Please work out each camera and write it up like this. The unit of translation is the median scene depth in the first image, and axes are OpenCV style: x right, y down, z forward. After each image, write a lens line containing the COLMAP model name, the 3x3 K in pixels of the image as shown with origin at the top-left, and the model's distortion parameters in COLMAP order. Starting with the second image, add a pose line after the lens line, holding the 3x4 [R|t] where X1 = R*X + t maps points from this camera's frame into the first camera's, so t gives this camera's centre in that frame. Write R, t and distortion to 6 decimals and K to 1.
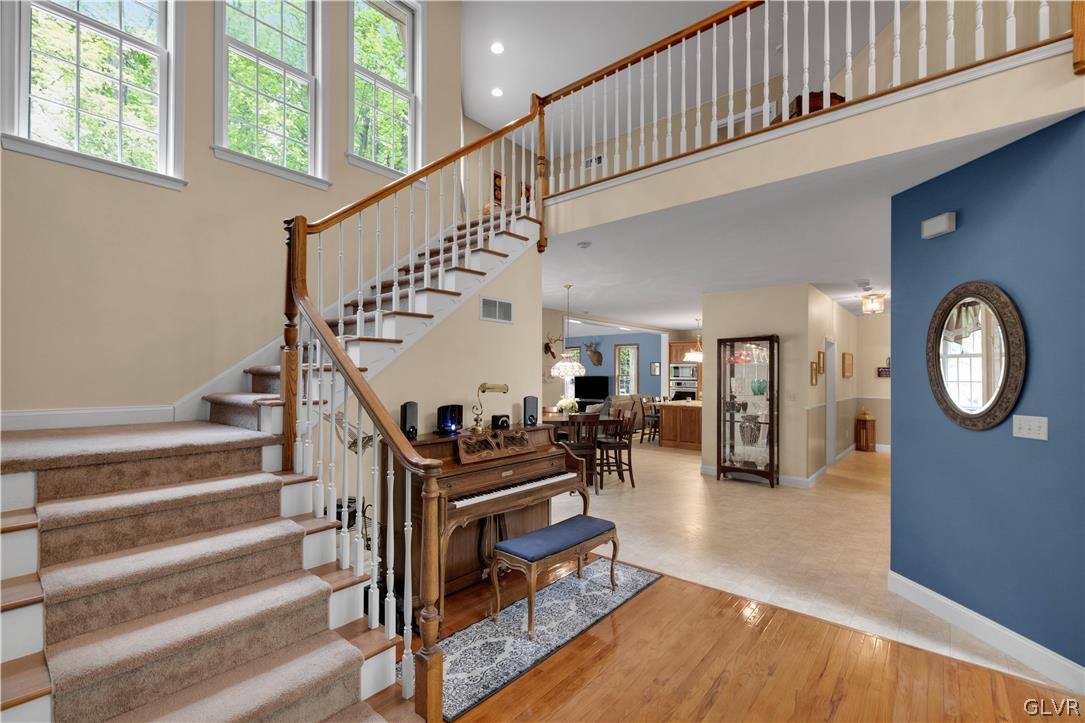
lens RADIAL K [[467.1, 0, 544.2], [0, 467.1, 377.7], [0, 0, 1]] dist [-0.000956, -0.000215]
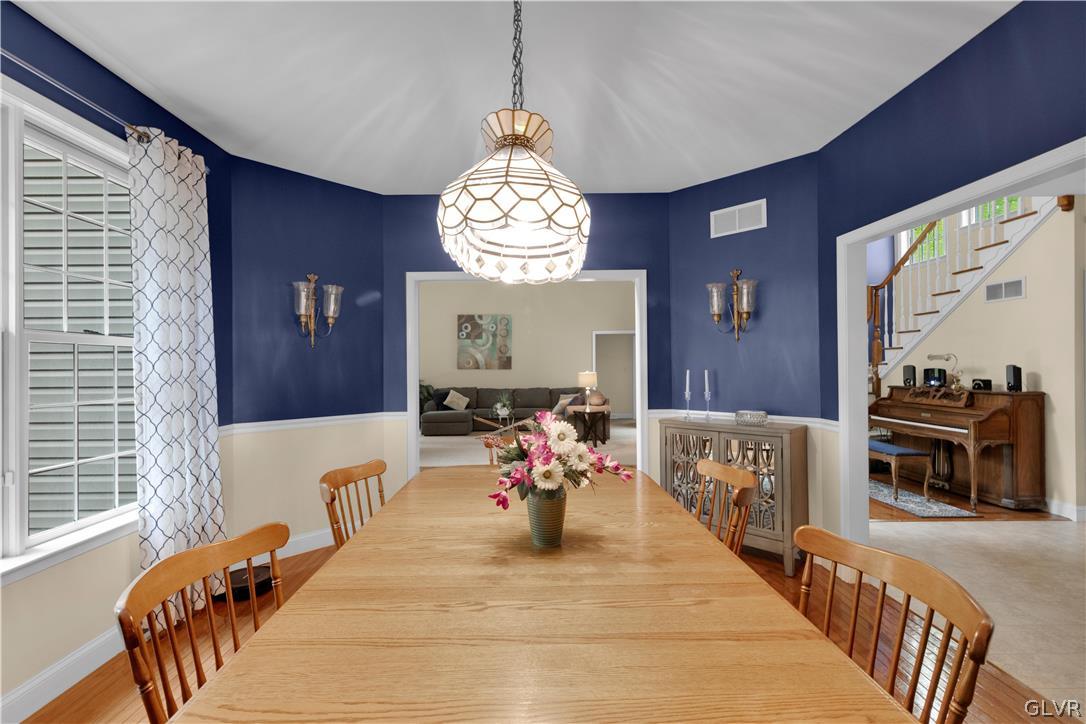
lens RADIAL K [[467.6, 0, 542.4], [0, 467.6, 362.5], [0, 0, 1]] dist [-0.000956, -0.000215]
pose [[-0.747813, 0.002018, -0.663907, 1.783983], [0.001302, 0.999998, 0.001573, 0.035901], [0.663908, 0.000312, -0.747814, 1.295162]]
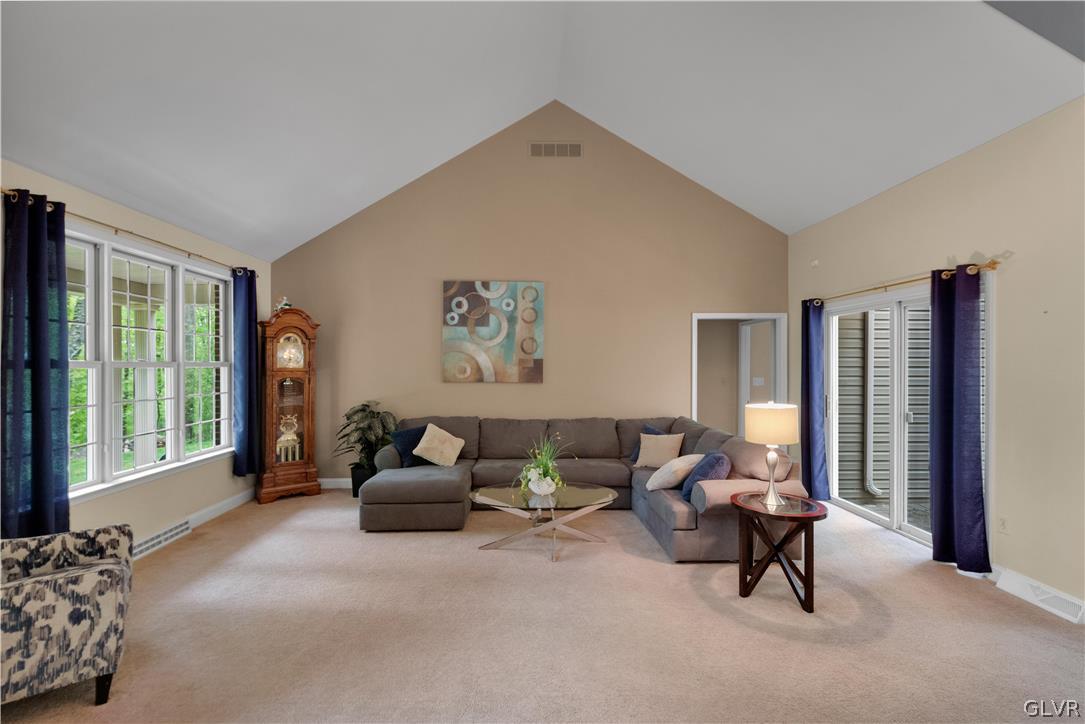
lens RADIAL K [[467.1, 0, 536.7], [0, 467.1, 366.2], [0, 0, 1]] dist [-0.000956, -0.000215]
pose [[-0.745000, 0.002000, -0.667061, 1.009861], [-0.006163, 0.999932, 0.009881, 0.009435], [0.667036, 0.011472, -0.744937, 0.071132]]
